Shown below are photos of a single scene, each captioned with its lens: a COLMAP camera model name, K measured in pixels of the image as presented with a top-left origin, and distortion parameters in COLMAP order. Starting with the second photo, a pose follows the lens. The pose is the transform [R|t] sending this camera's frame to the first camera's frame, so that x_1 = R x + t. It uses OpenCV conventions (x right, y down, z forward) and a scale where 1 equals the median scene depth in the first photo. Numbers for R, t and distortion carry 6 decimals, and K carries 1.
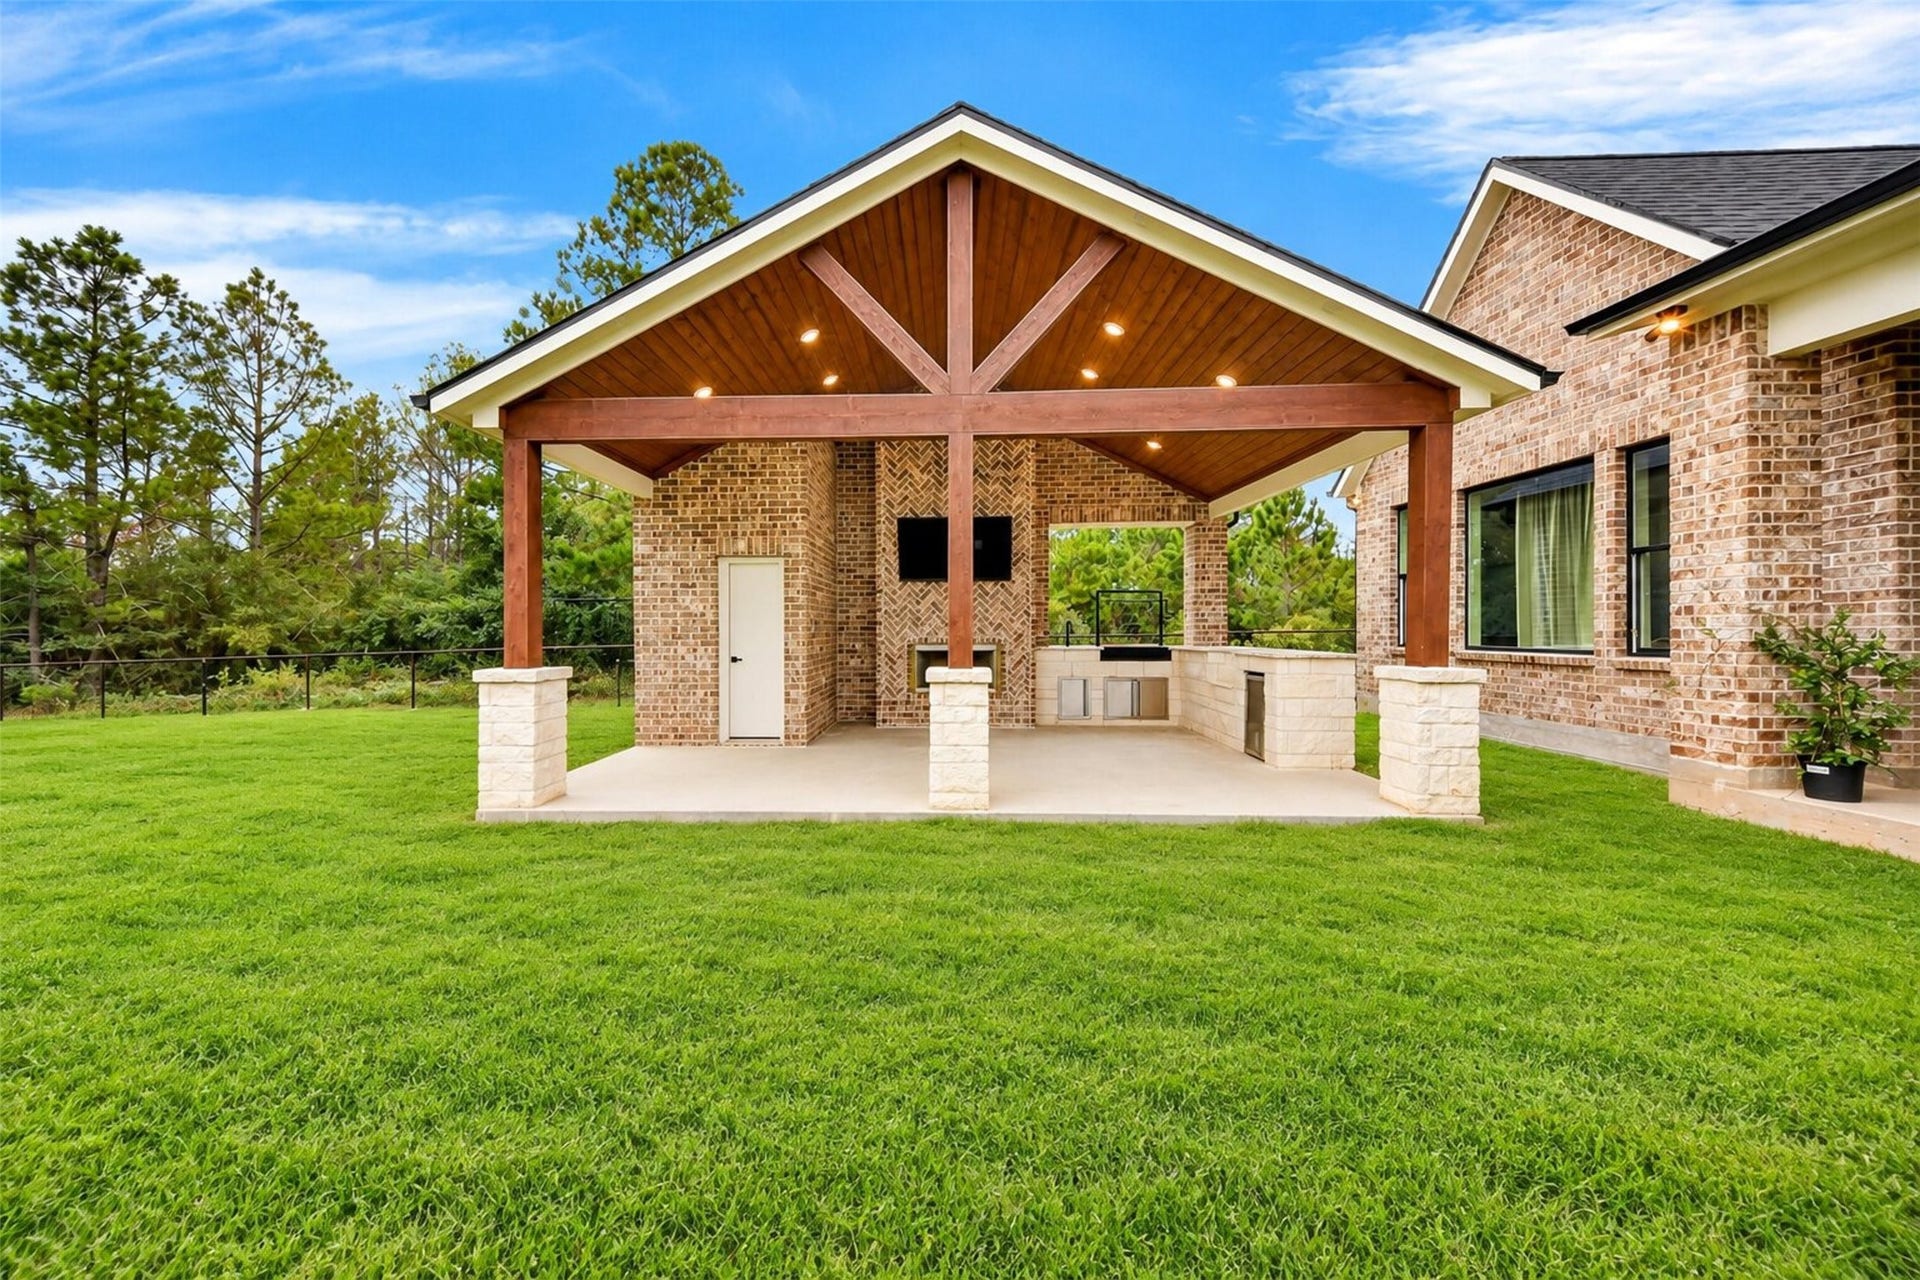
lens RADIAL K [[667.9, 0, 894.6], [0, 667.9, 631.5], [0, 0, 1]] dist [-0.001588, -0.000687]
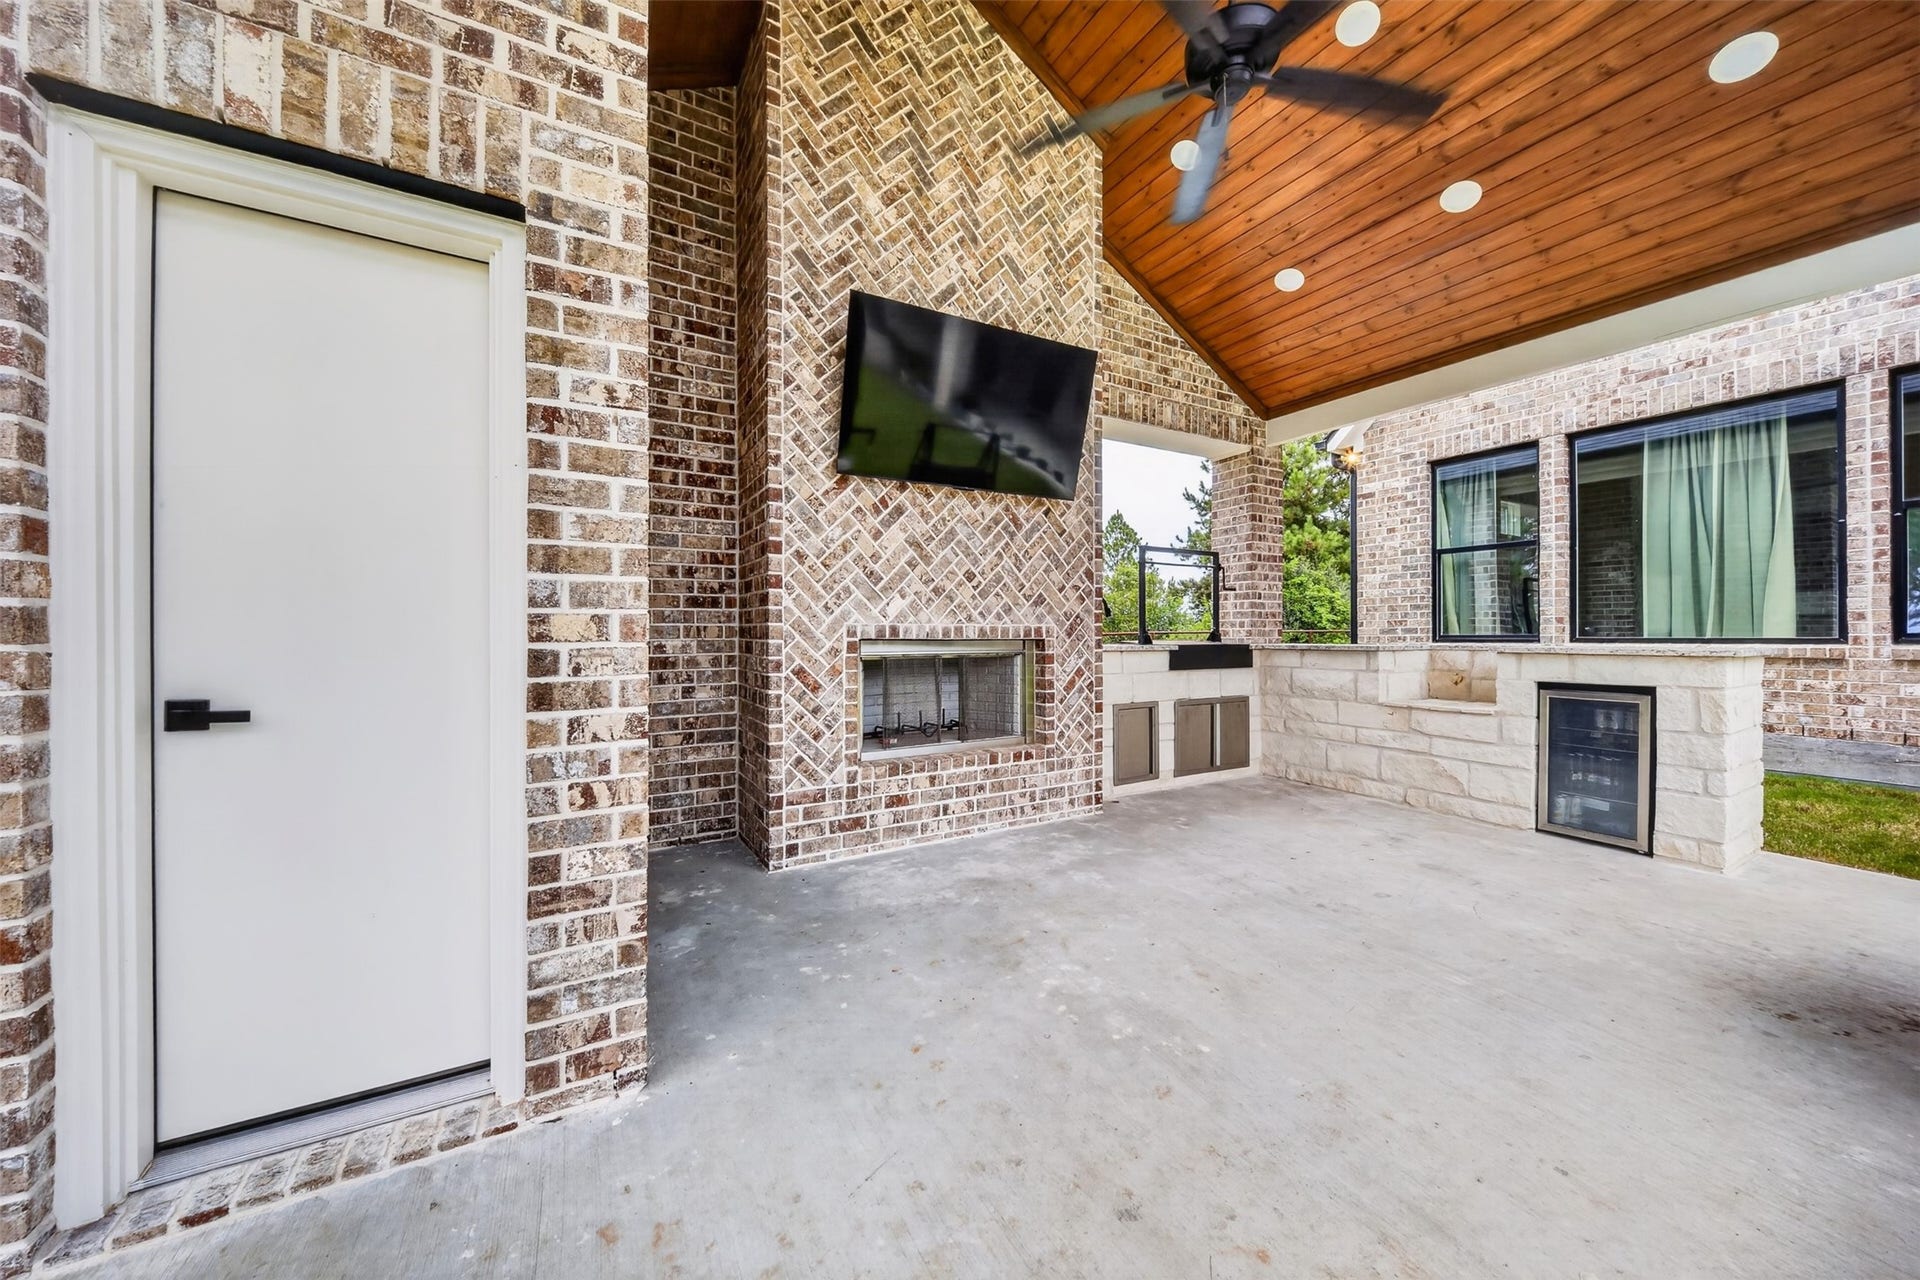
lens RADIAL K [[667.9, 0, 945.8], [0, 667.9, 640.4], [0, 0, 1]] dist [-0.001588, -0.000687]
pose [[0.834424, -0.003046, 0.551114, -0.170960], [0.003855, 0.999993, -0.000310, 0.022215], [-0.551109, 0.002383, 0.834430, 0.756368]]
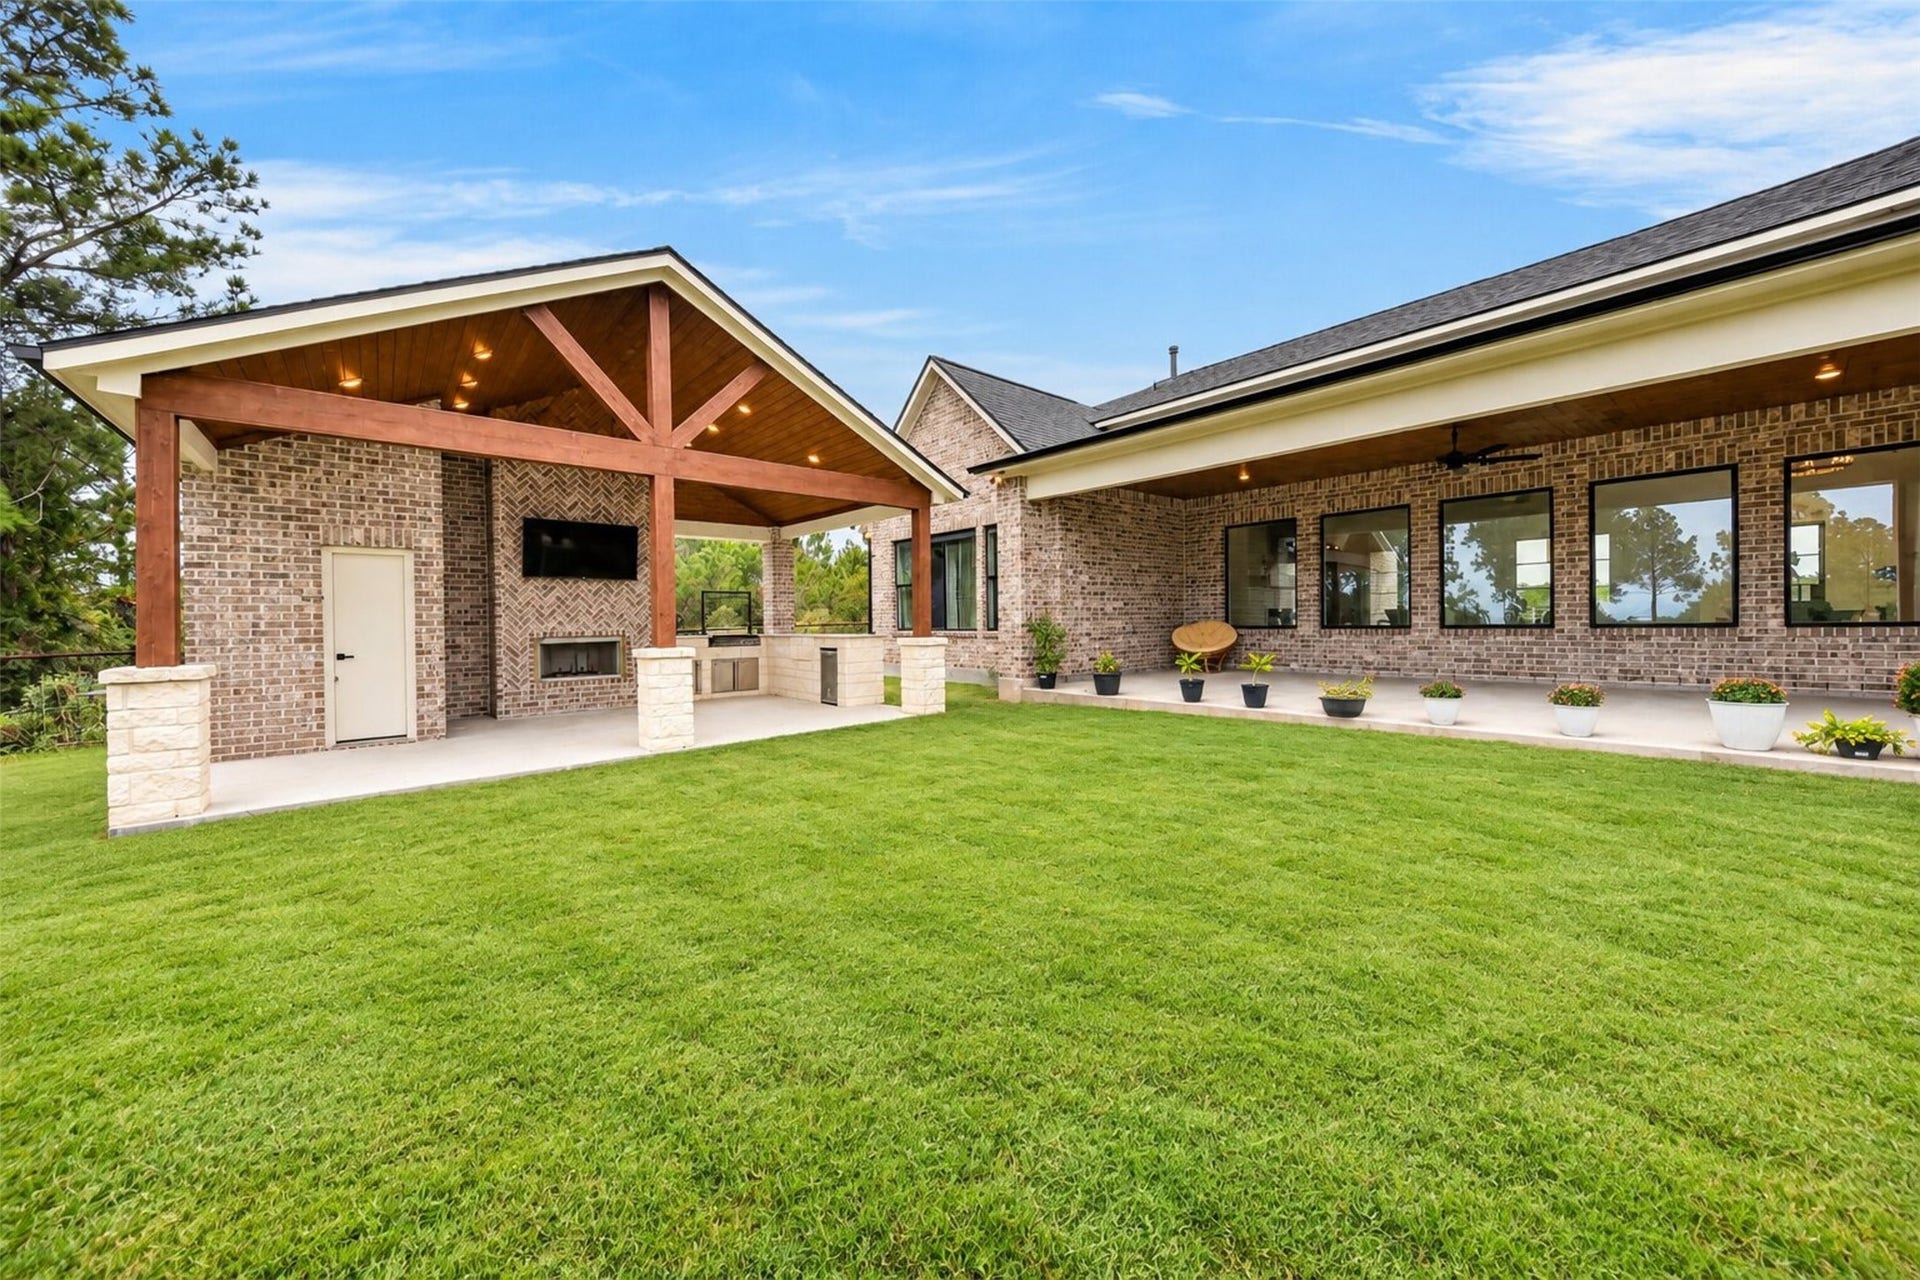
lens RADIAL K [[667.9, 0, 953.2], [0, 667.9, 628.4], [0, 0, 1]] dist [-0.001588, -0.000687]
pose [[0.699026, -0.016371, 0.714909, -0.314360], [0.017902, 0.999825, 0.005391, 0.012731], [-0.714872, 0.009030, 0.699197, -0.256763]]
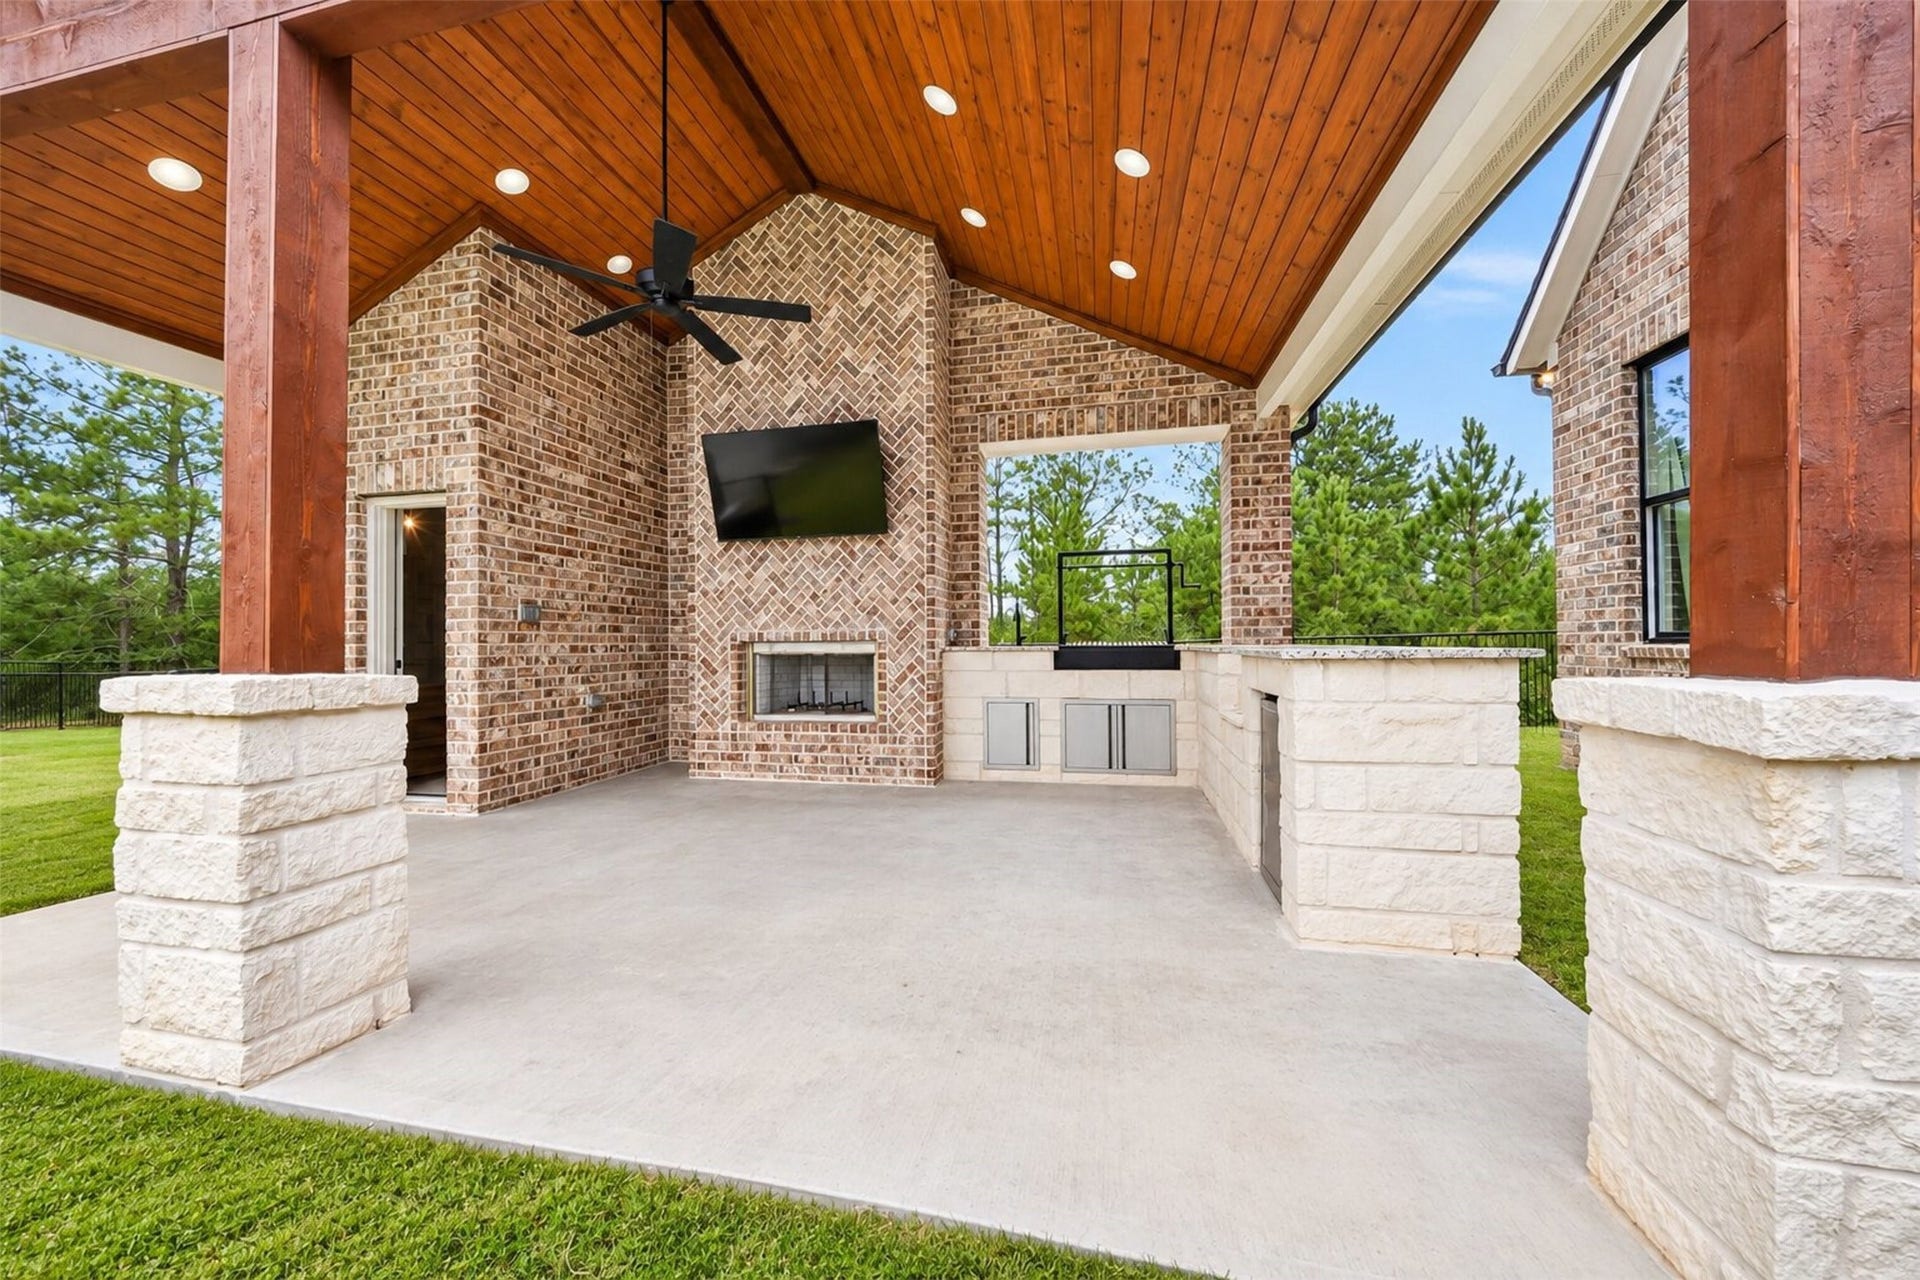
lens RADIAL K [[667.9, 0, 953.7], [0, 667.9, 642.8], [0, 0, 1]] dist [-0.001588, -0.000687]
pose [[0.987887, -0.004572, -0.155107, 0.368013], [0.003332, 0.999960, -0.008252, 0.028740], [0.155138, 0.007635, 0.987863, 0.489733]]
